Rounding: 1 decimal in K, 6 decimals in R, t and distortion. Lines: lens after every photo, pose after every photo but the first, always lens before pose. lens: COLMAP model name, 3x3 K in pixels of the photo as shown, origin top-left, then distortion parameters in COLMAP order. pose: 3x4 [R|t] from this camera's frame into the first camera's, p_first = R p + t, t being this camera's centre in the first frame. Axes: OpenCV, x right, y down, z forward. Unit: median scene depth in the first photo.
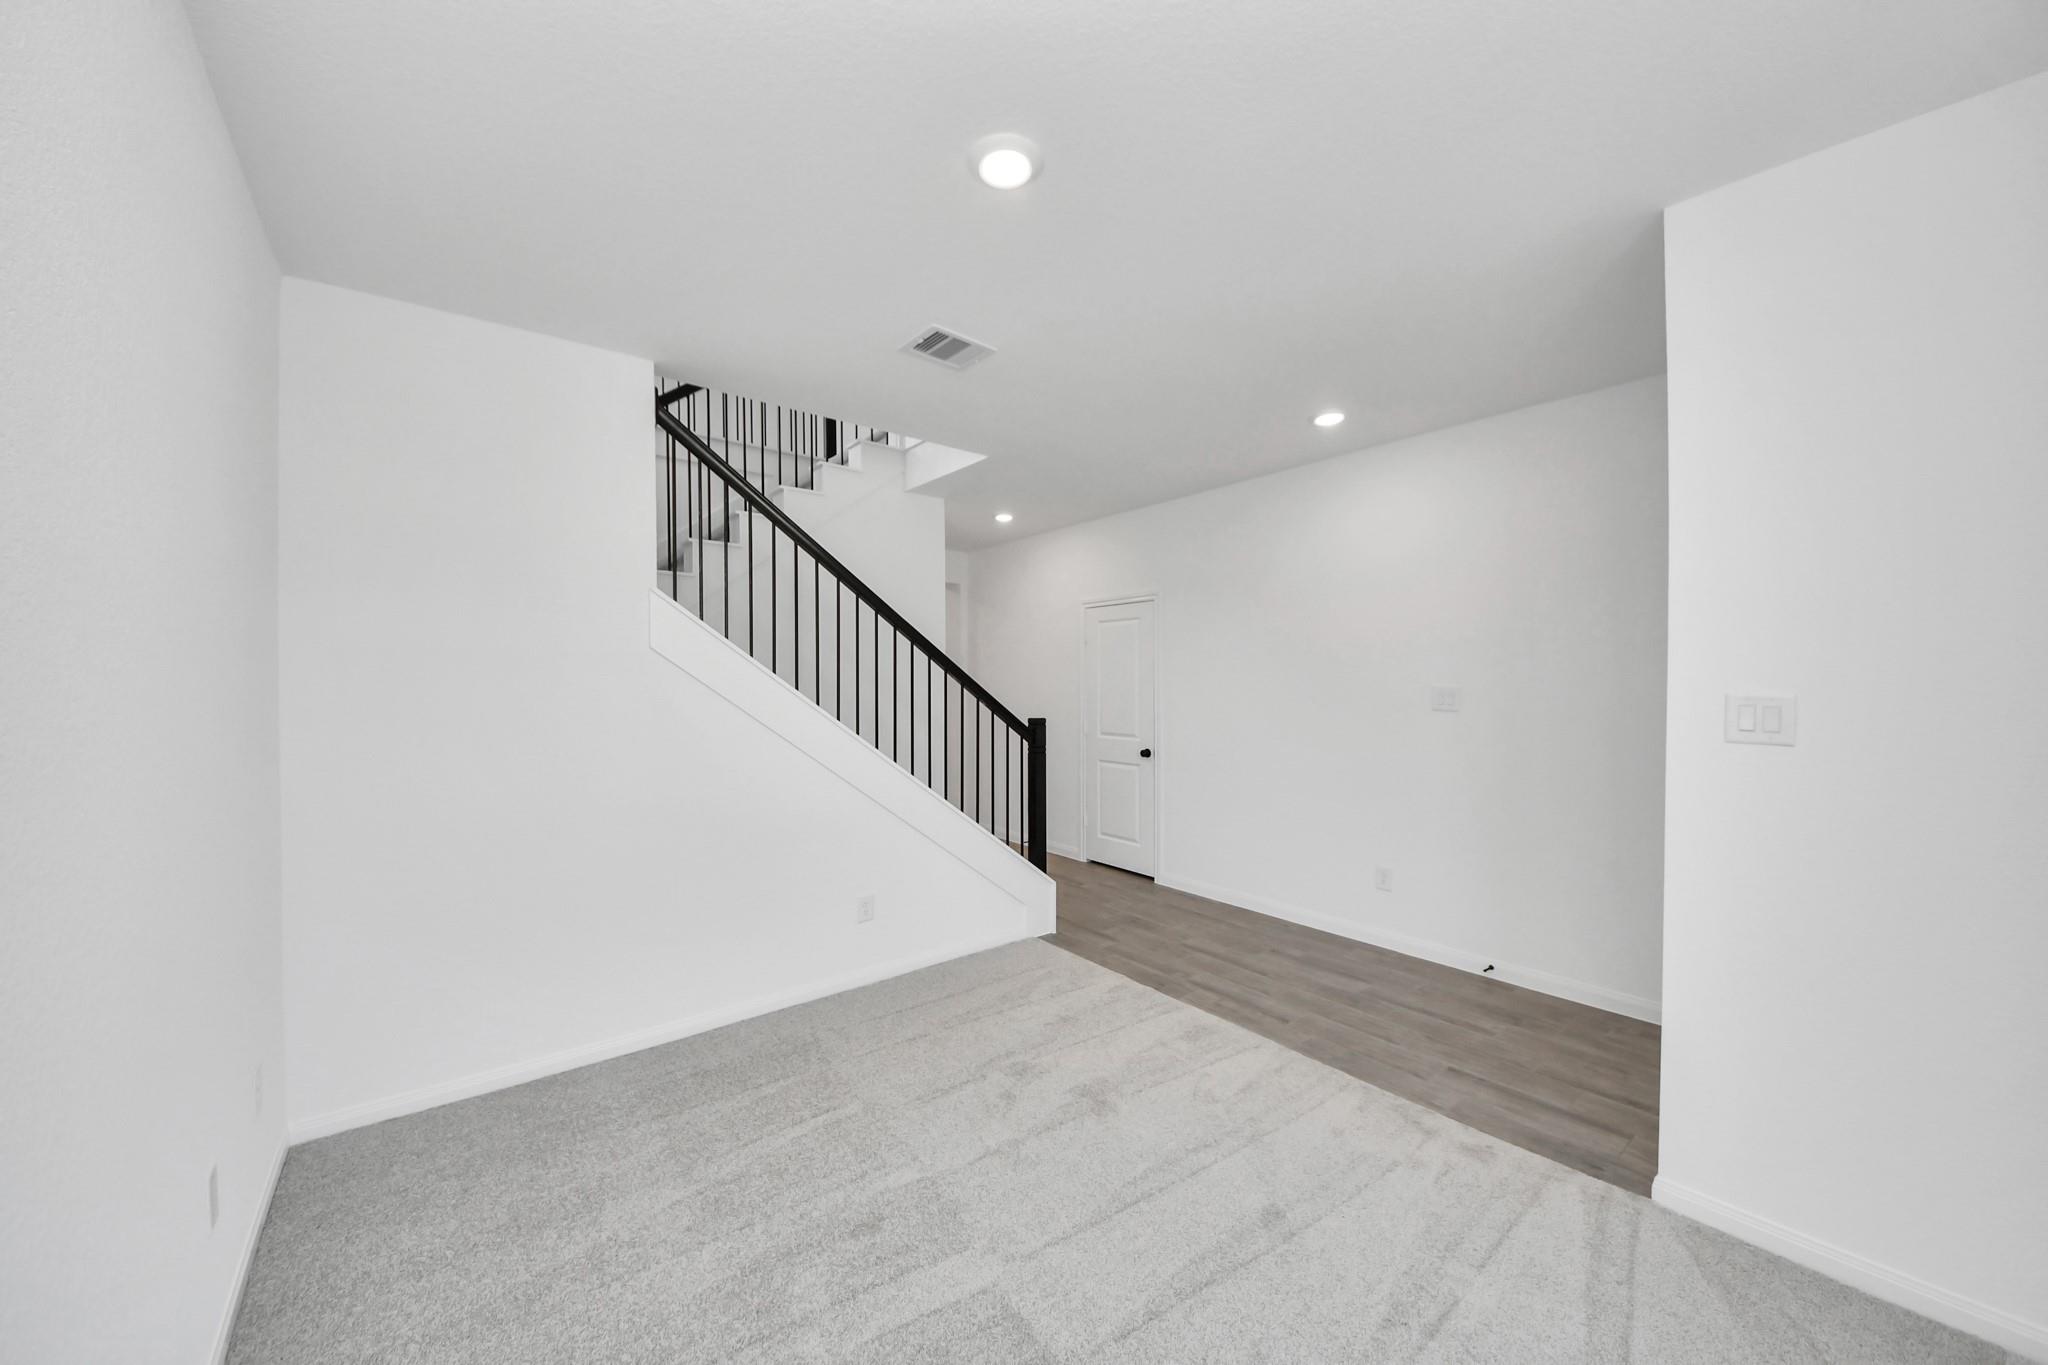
lens RADIAL K [[726.4, 0, 1011.8], [0, 726.4, 675.1], [0, 0, 1]] dist [0.000490, -0.000173]
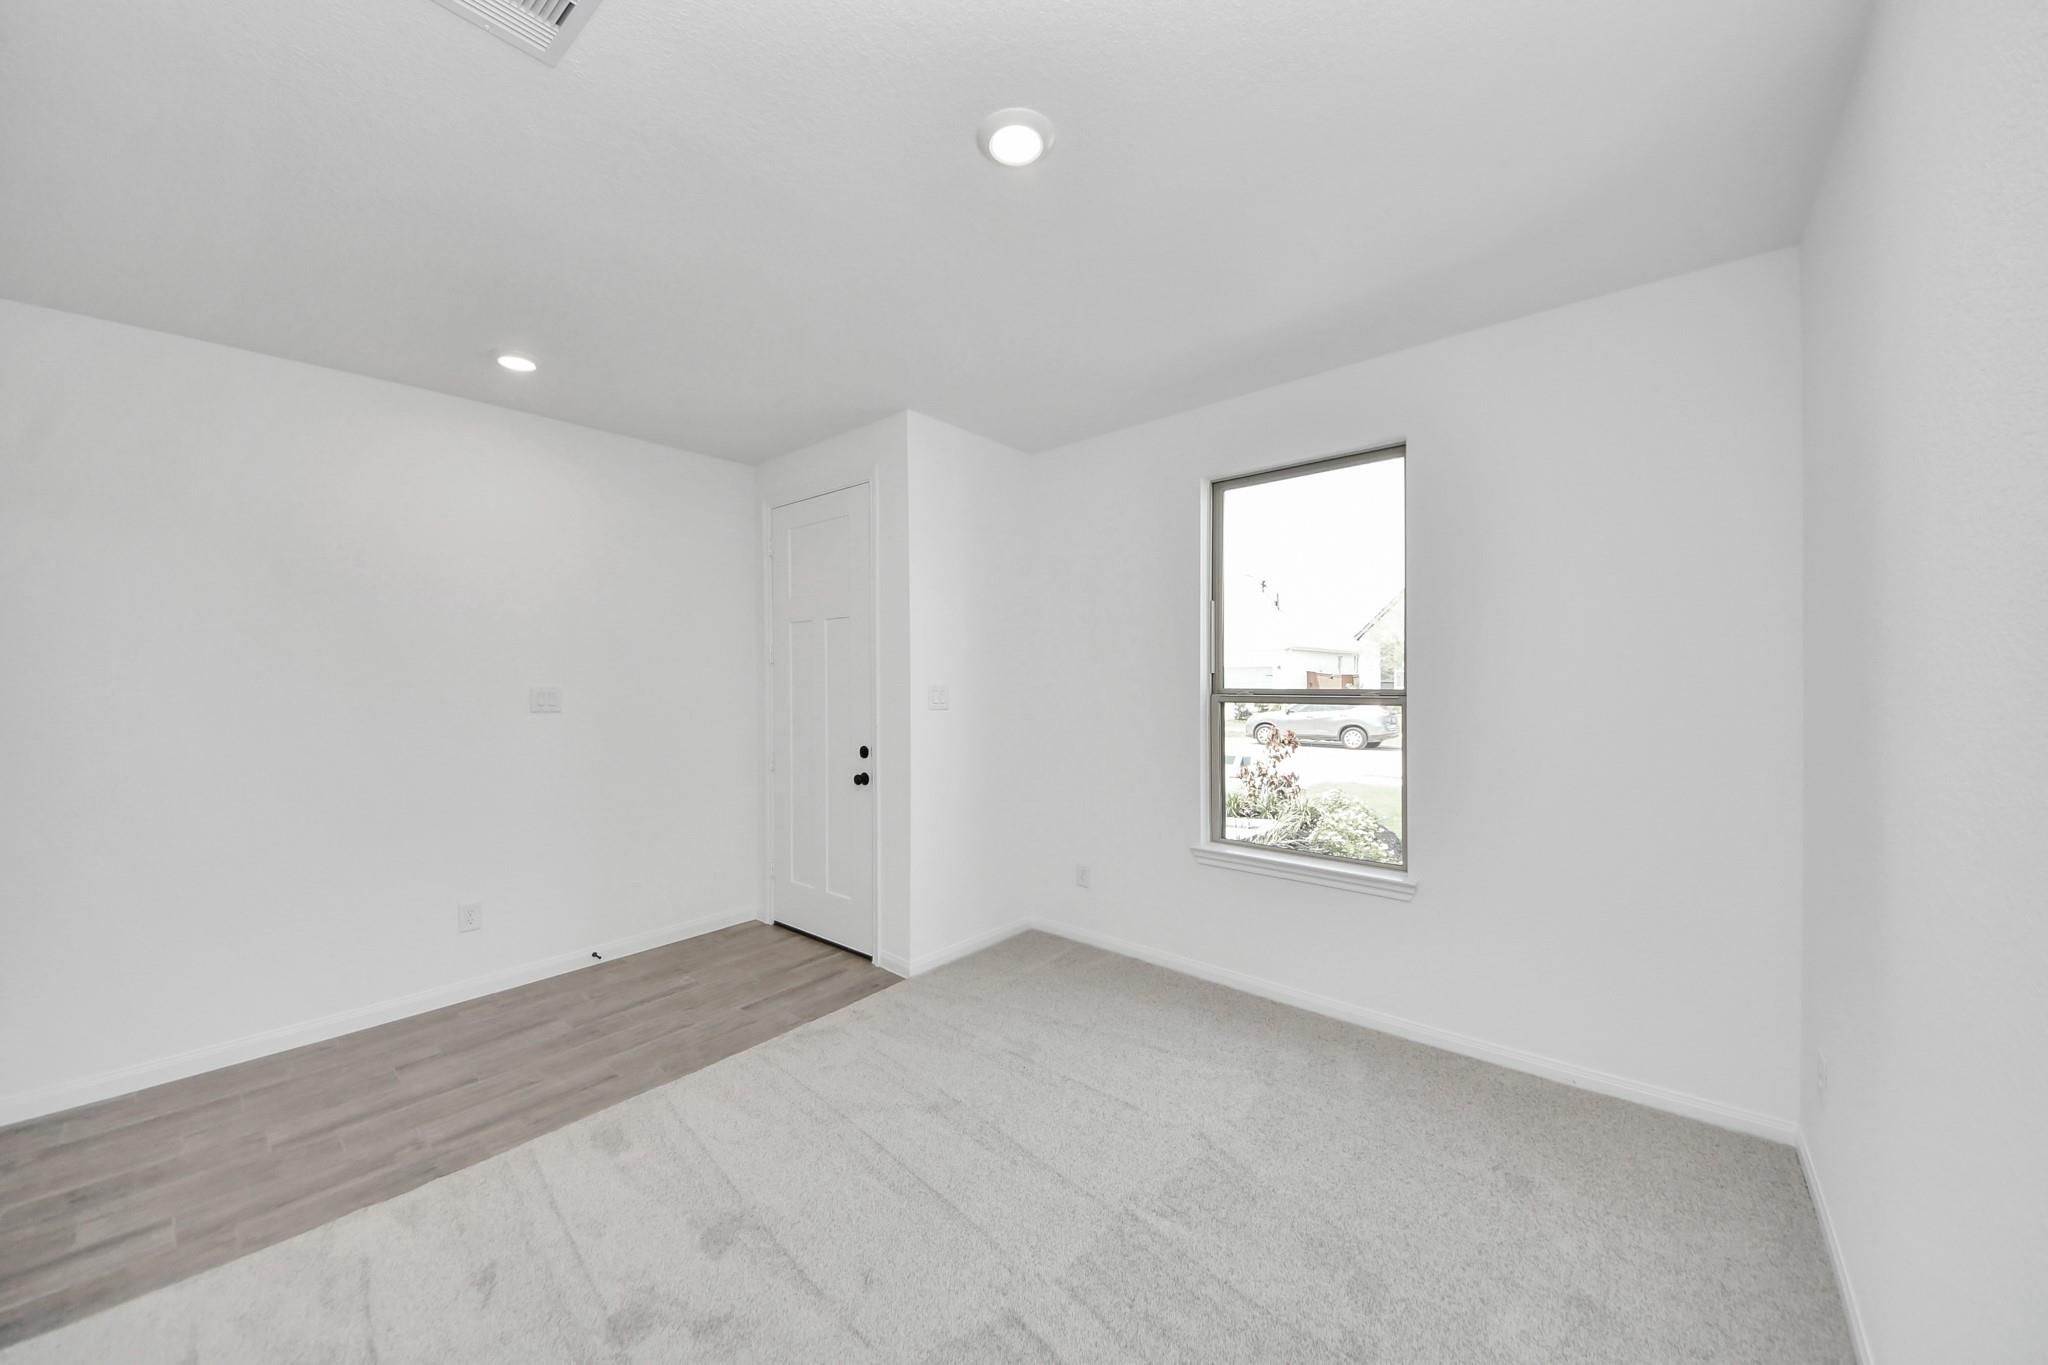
lens RADIAL K [[735.2, 0, 1008.8], [0, 735.2, 682.2], [0, 0, 1]] dist [0.023736, -0.016023]
pose [[-0.195369, -0.008272, 0.980695, -0.506708], [0.000333, 0.999964, 0.008501, 0.001530], [-0.980730, 0.001987, -0.195359, 0.629230]]
